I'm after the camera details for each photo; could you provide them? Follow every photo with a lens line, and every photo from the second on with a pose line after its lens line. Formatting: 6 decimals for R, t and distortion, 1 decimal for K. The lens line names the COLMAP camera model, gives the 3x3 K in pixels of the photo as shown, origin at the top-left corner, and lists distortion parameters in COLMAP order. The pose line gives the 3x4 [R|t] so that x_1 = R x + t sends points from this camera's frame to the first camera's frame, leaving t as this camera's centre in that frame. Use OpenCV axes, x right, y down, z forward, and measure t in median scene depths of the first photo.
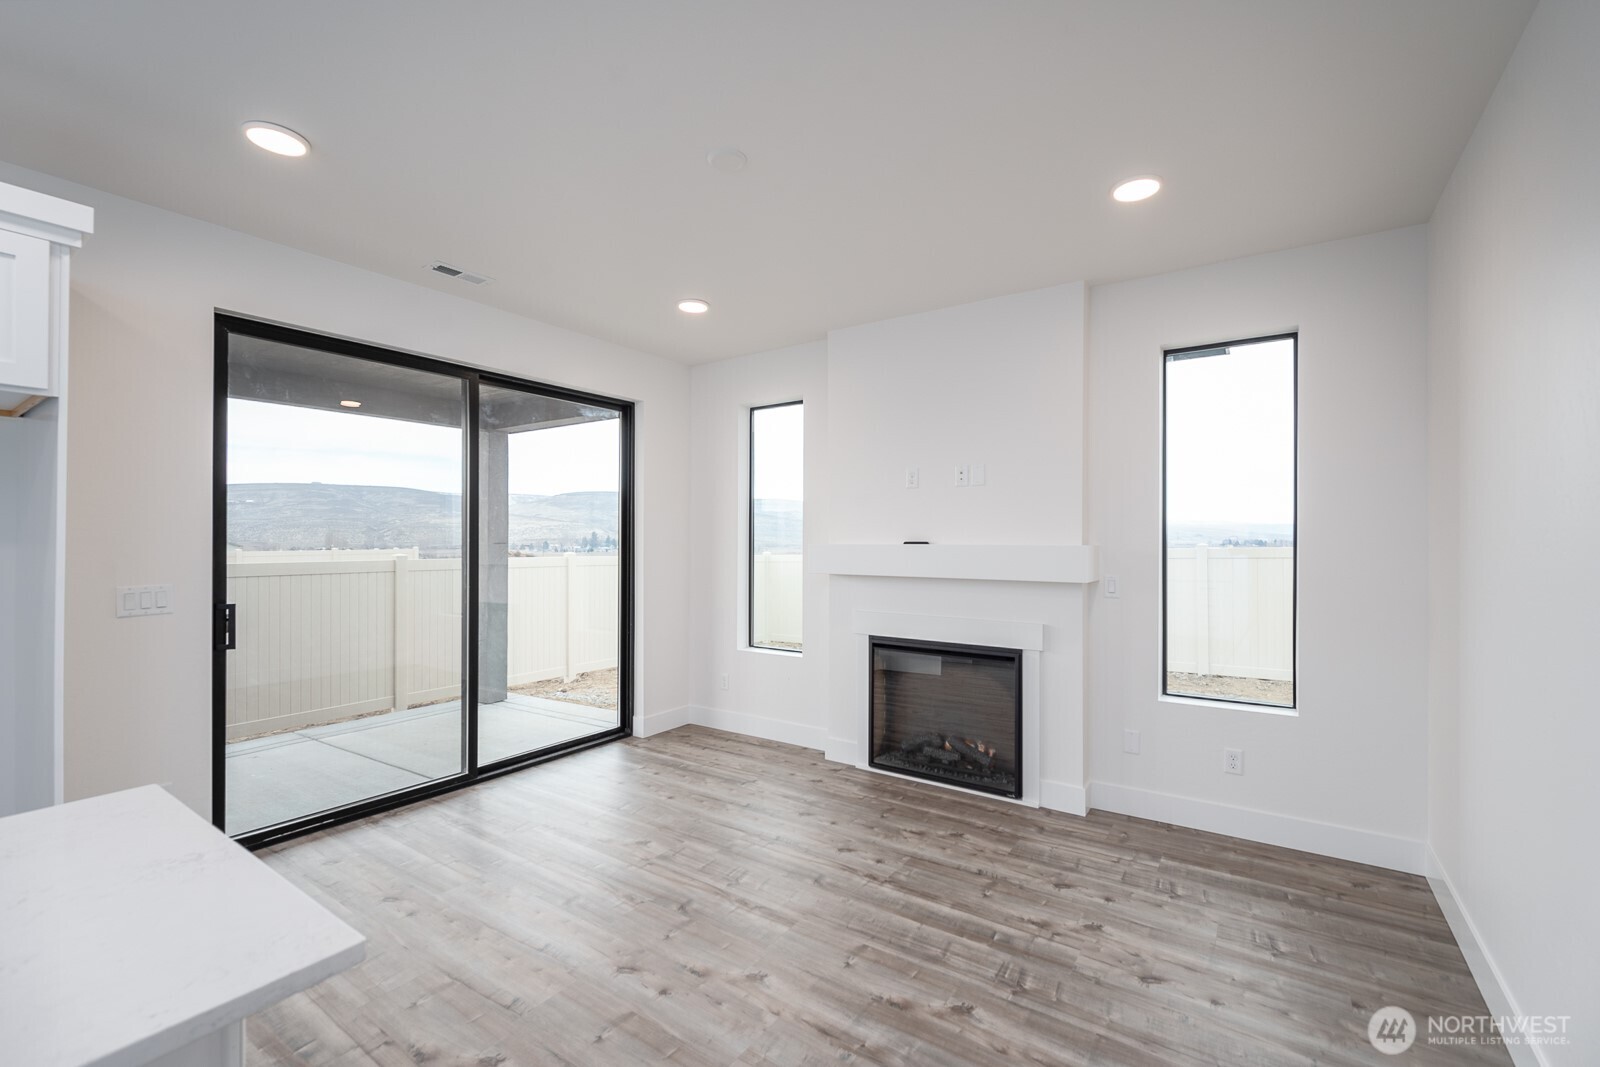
lens RADIAL K [[678.6, 0, 803.5], [0, 678.6, 536.5], [0, 0, 1]] dist [-0.002750, -0.000413]
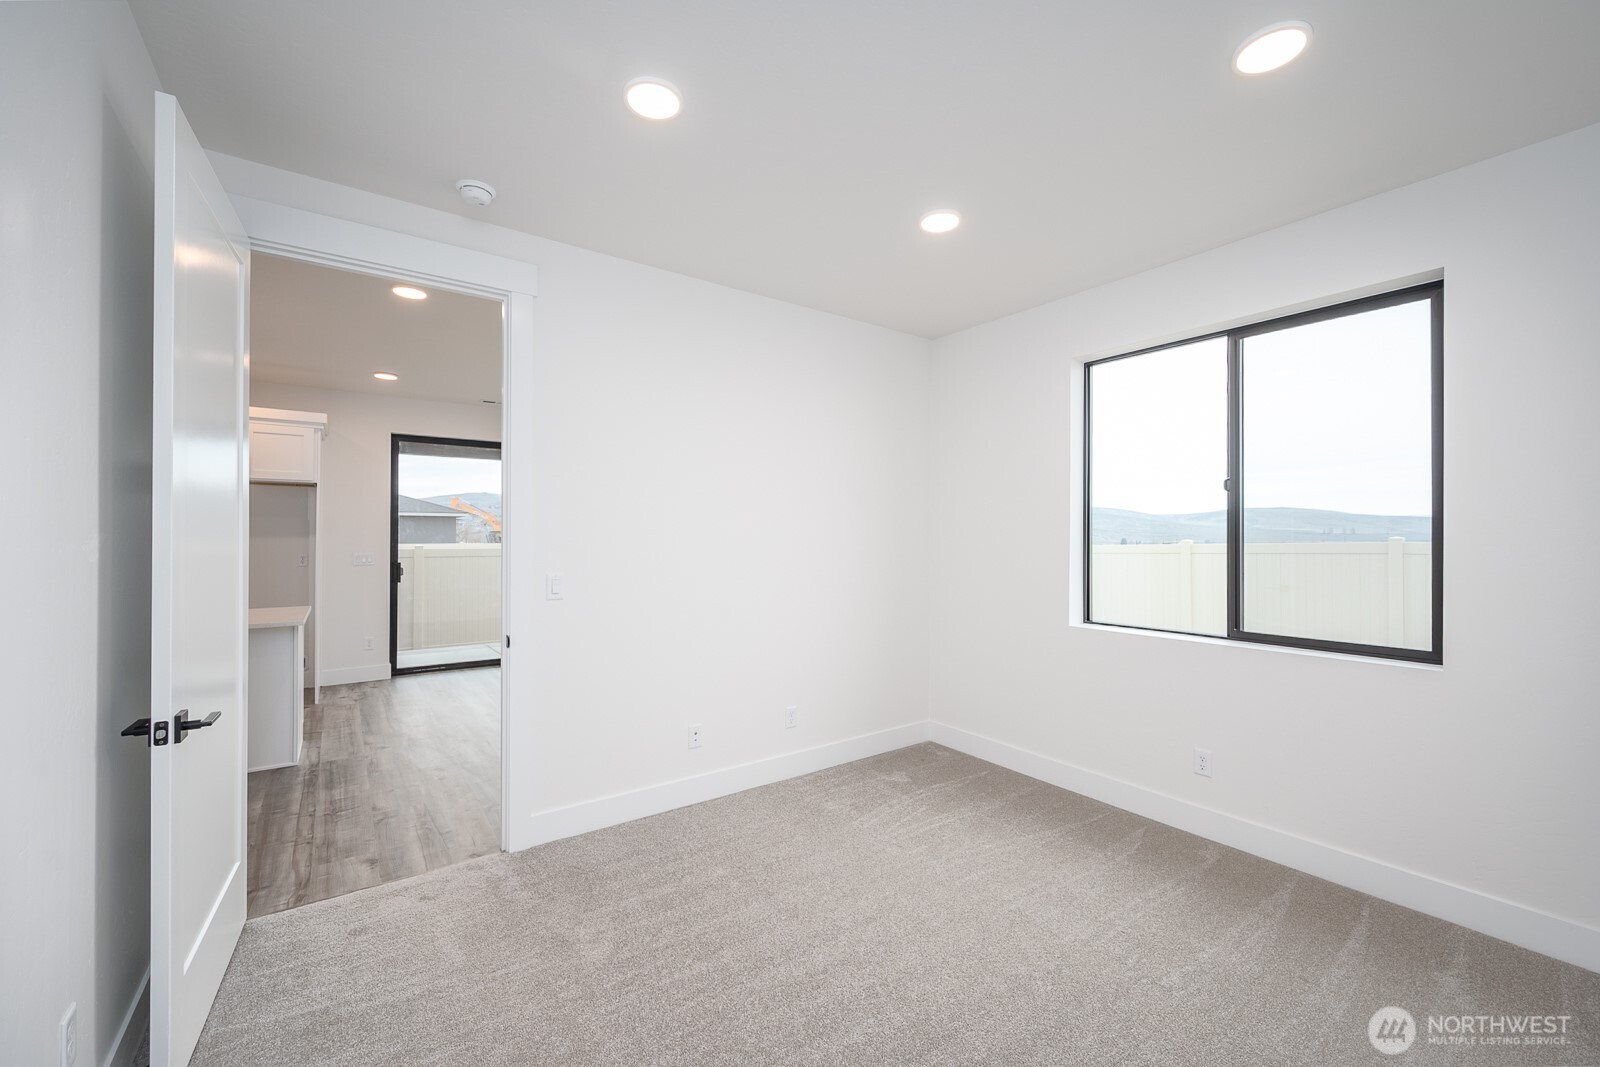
lens RADIAL K [[637.5, 0, 805.5], [0, 637.5, 533.9], [0, 0, 1]] dist [-0.002337, -0.000100]
pose [[0.943485, 0.001989, -0.331409, 1.000146], [-0.001425, 0.999997, 0.001946, -0.001872], [0.331412, -0.001364, 0.943485, -0.487109]]
